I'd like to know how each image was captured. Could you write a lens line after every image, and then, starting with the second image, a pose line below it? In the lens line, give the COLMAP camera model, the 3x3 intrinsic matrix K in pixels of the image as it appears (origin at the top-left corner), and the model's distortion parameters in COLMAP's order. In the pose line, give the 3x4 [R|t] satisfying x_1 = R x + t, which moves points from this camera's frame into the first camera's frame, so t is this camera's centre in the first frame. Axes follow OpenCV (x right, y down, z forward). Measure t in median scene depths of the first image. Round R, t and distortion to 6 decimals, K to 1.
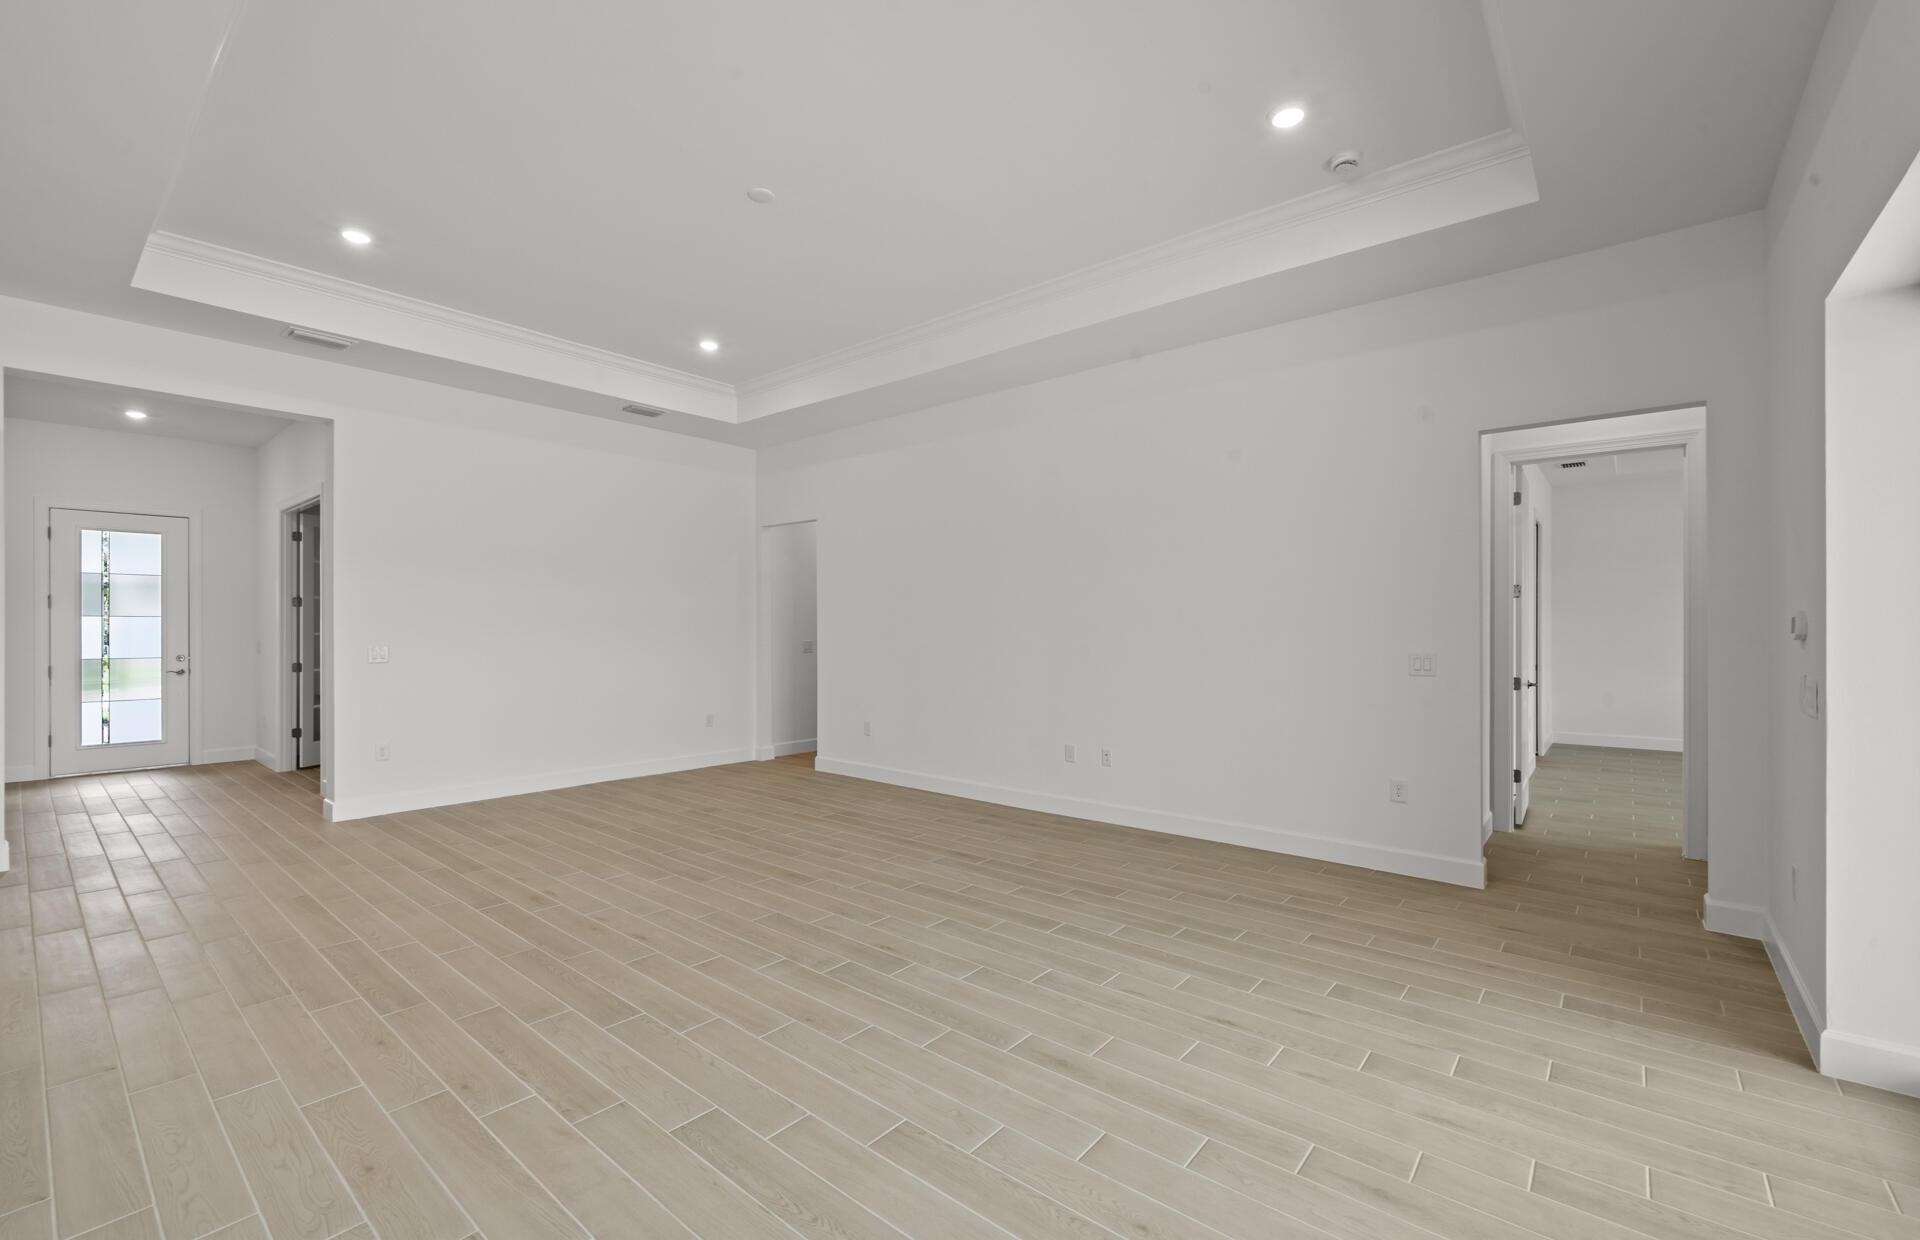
lens RADIAL K [[794.7, 0, 955.8], [0, 794.7, 628.3], [0, 0, 1]] dist [-0.001133, 0.000130]
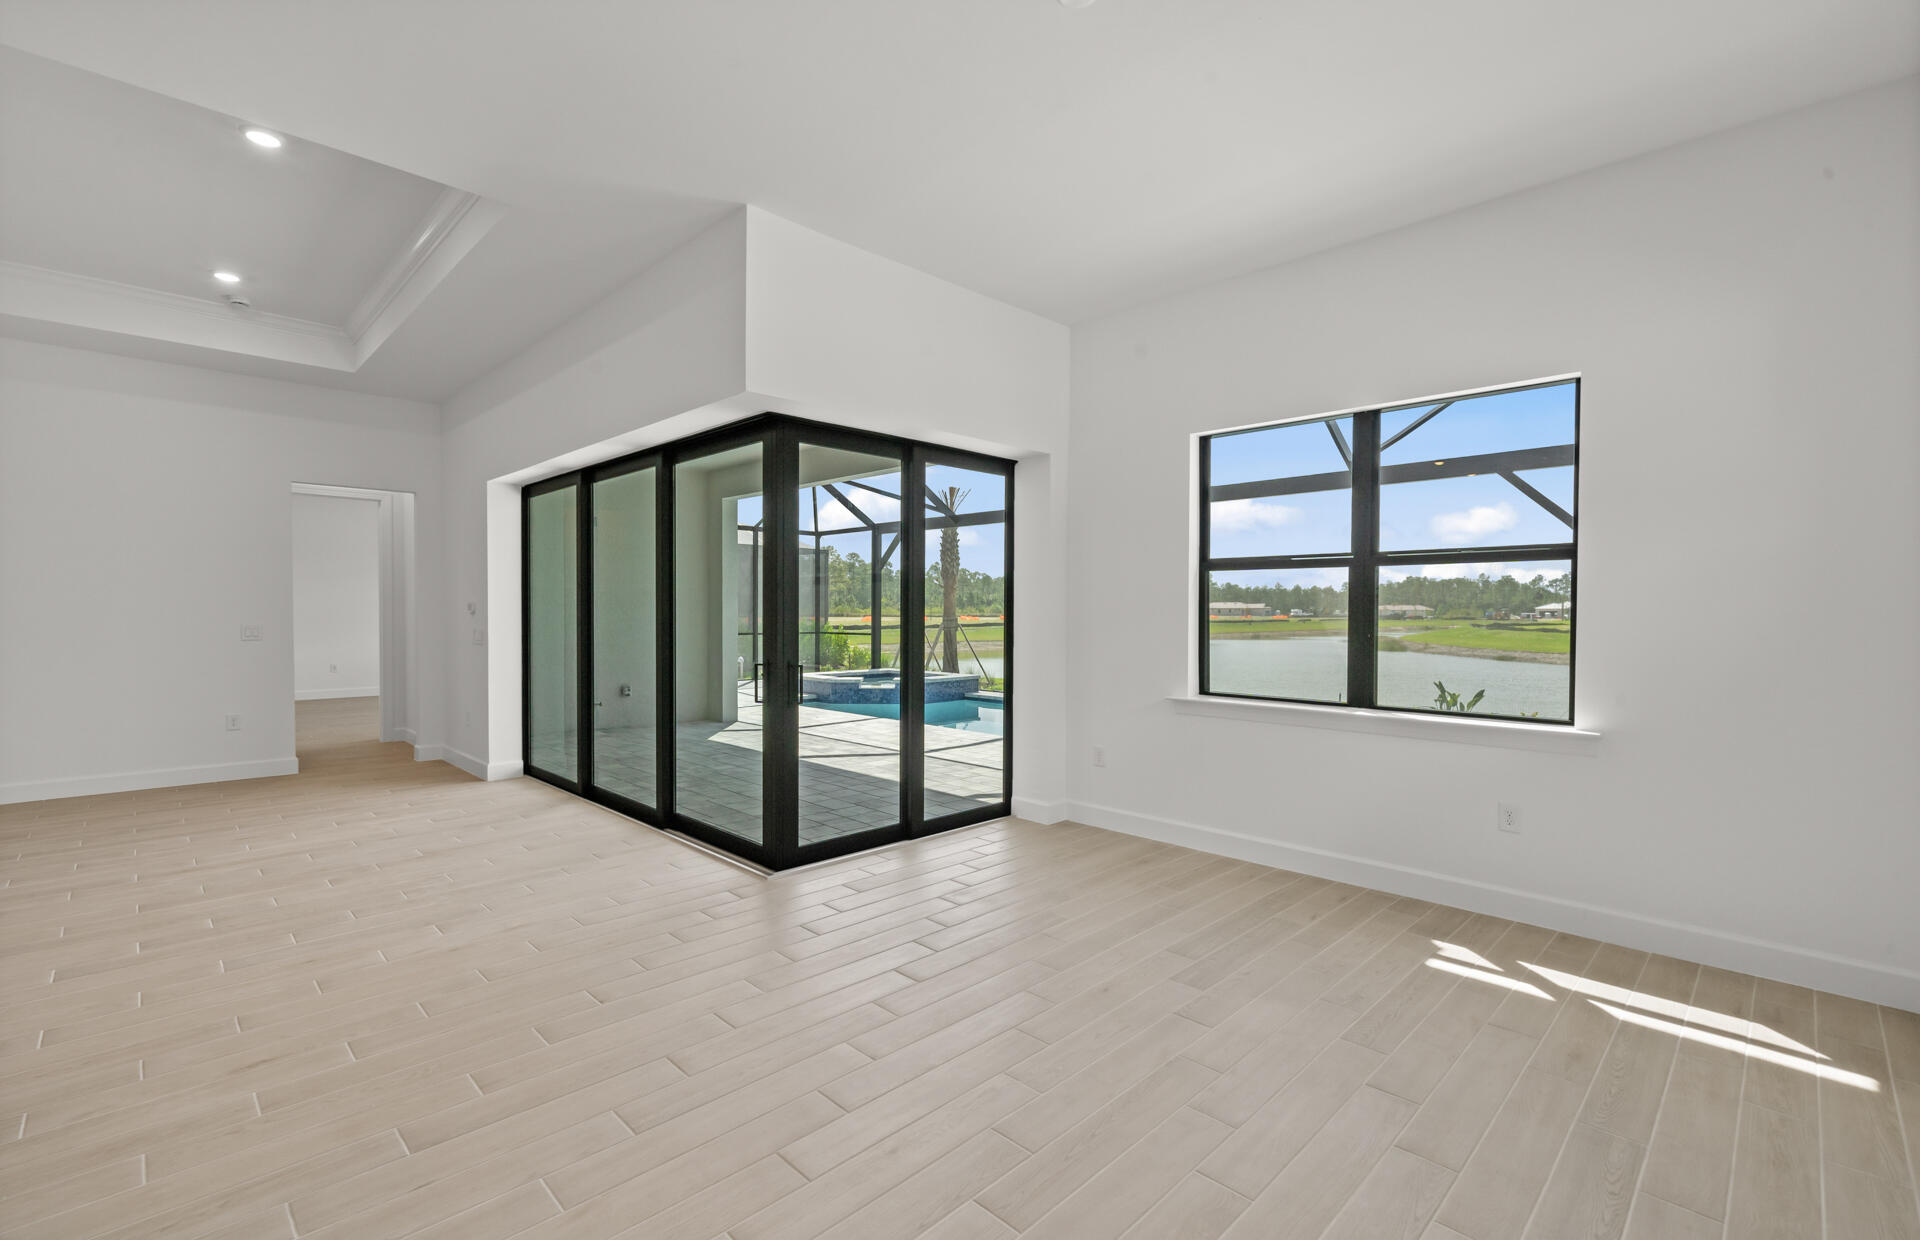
lens RADIAL K [[846.0, 0, 966.7], [0, 846.0, 623.0], [0, 0, 1]] dist [-0.003393, 0.002209]
pose [[0.087717, -0.014957, 0.996033, -0.654073], [-0.004504, 0.999871, 0.015411, -0.002394], [-0.996135, -0.005838, 0.087638, -0.344617]]
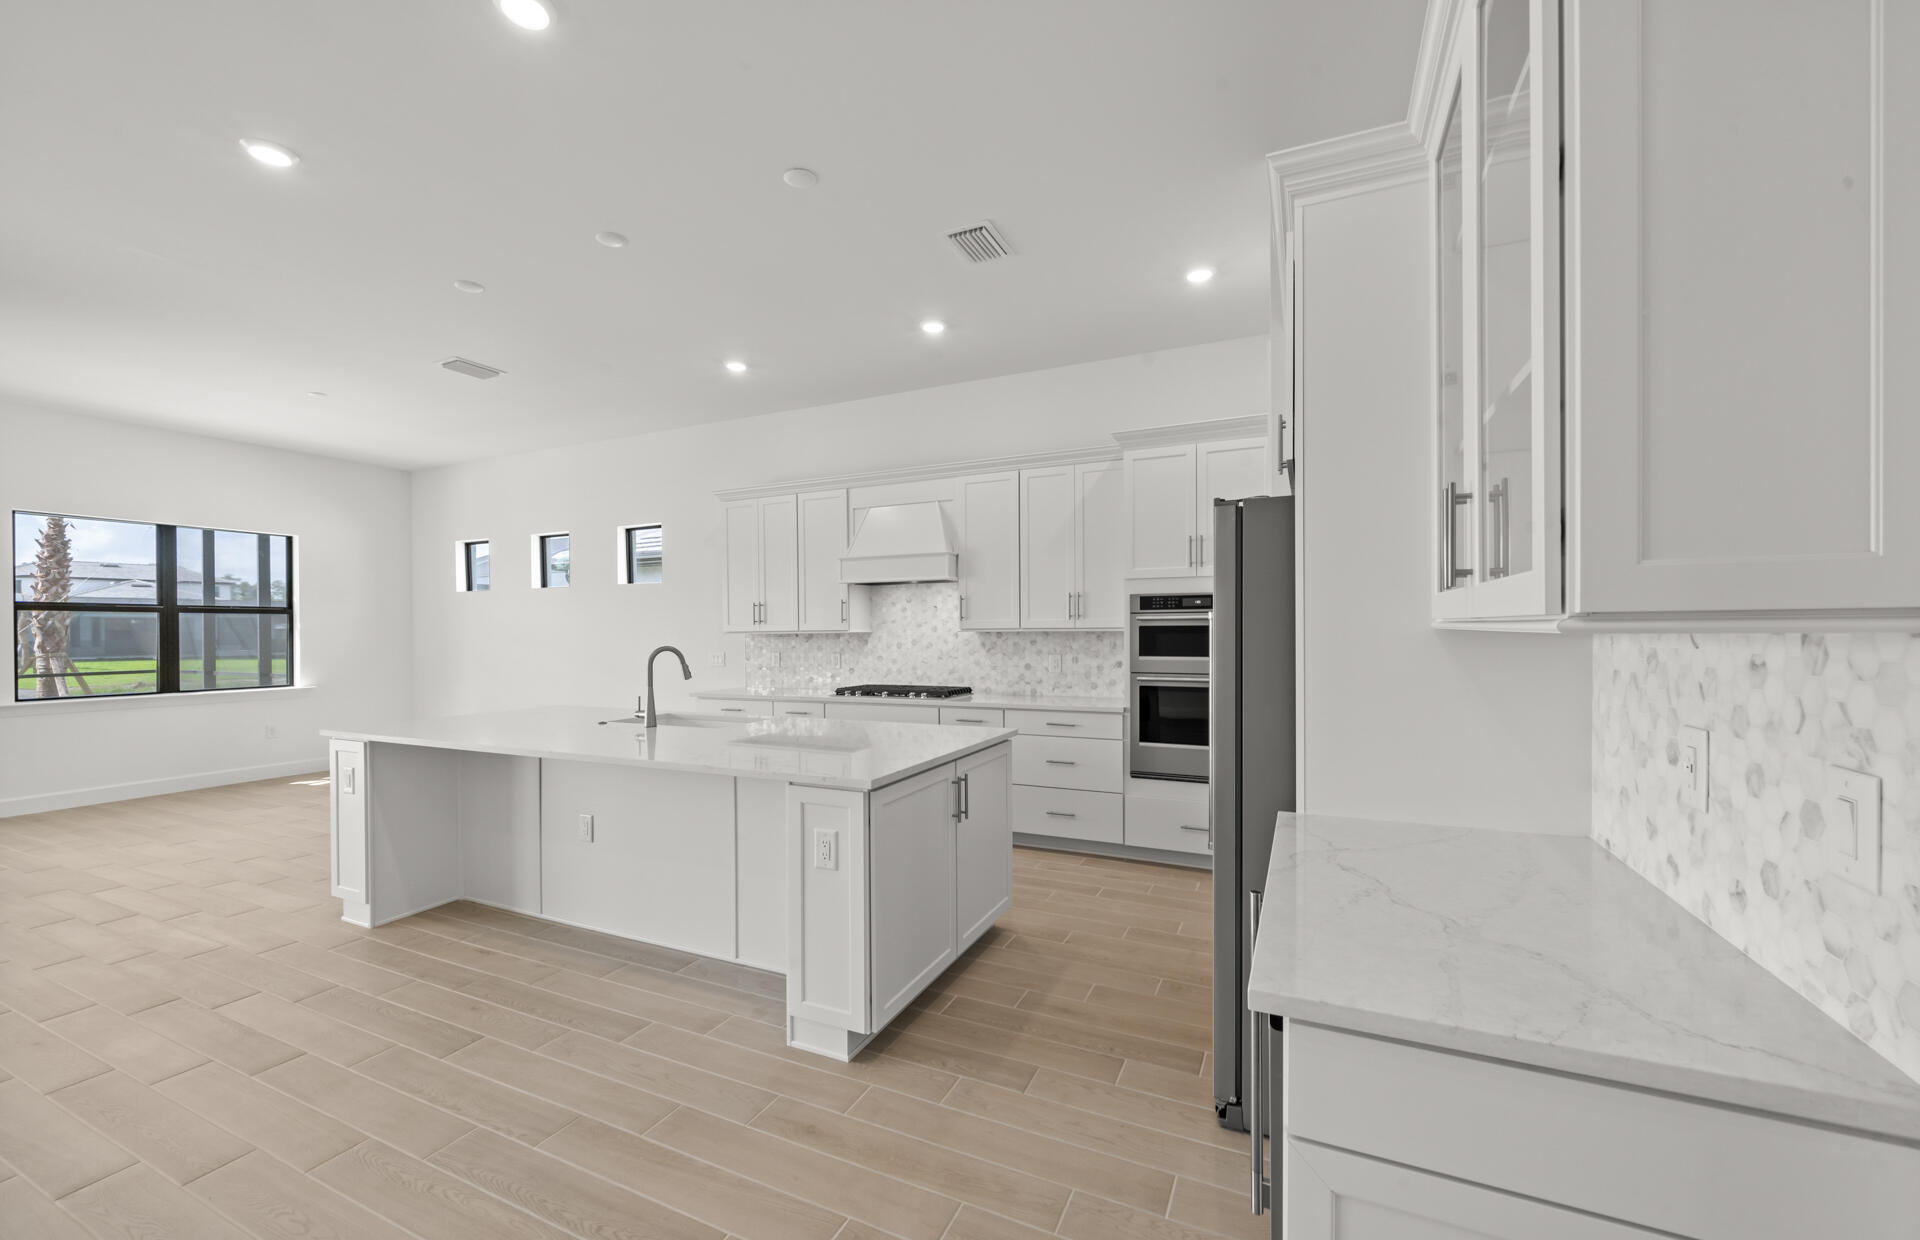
lens RADIAL K [[734.3, 0, 957.8], [0, 734.3, 628.6], [0, 0, 1]] dist [-0.005495, 0.000360]
pose [[-0.963567, 0.005728, -0.267404, -0.761395], [0.006391, 0.999978, -0.001611, -0.008339], [0.267389, -0.003261, -0.963583, 0.831754]]
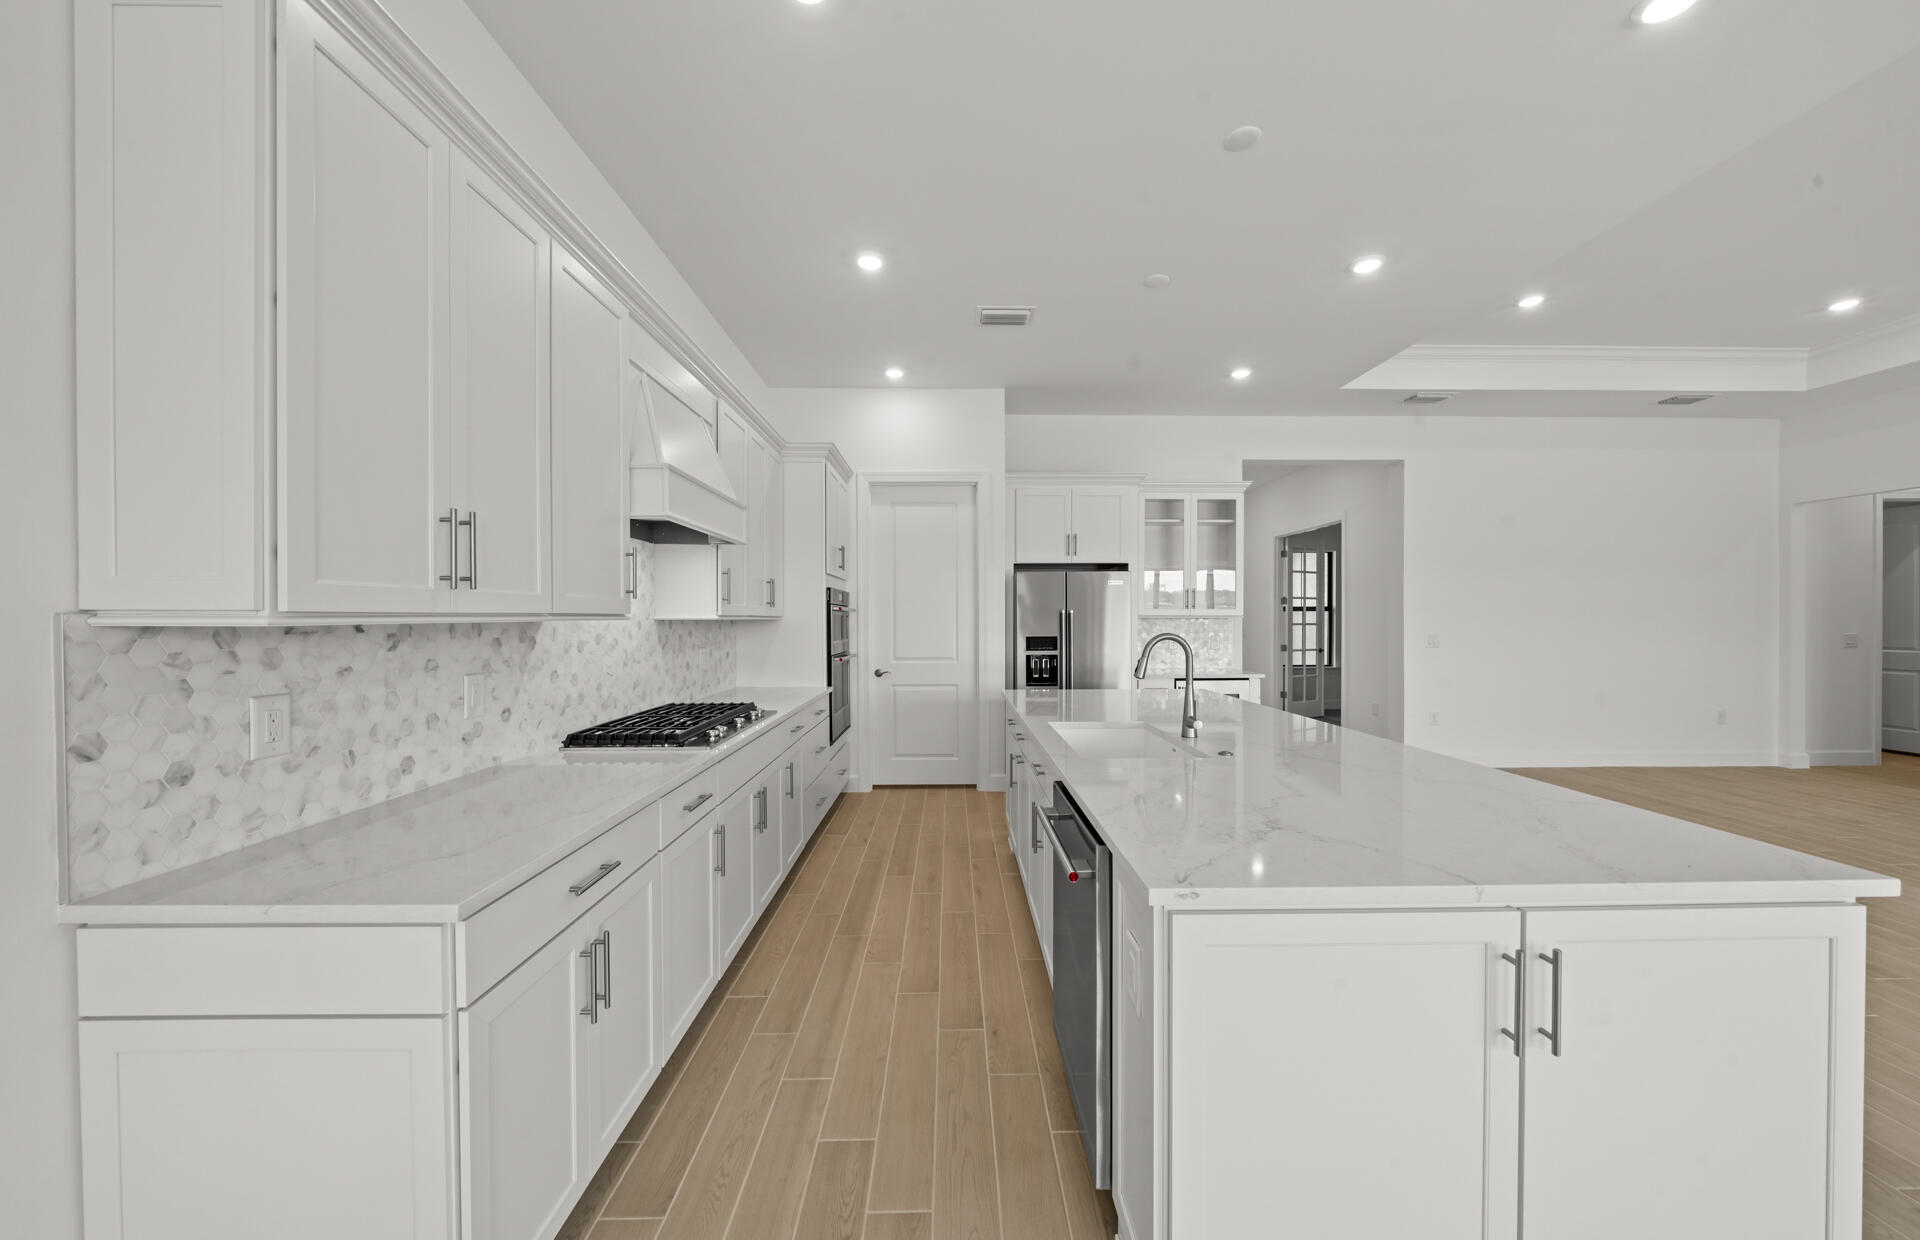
lens RADIAL K [[662.8, 0, 961.2], [0, 662.8, 622.0], [0, 0, 1]] dist [-0.005744, -0.000477]
pose [[0.652434, -0.000290, -0.757846, -0.433800], [0.004610, 0.999983, 0.003587, -0.004458], [0.757832, -0.005834, 0.652424, -0.265406]]
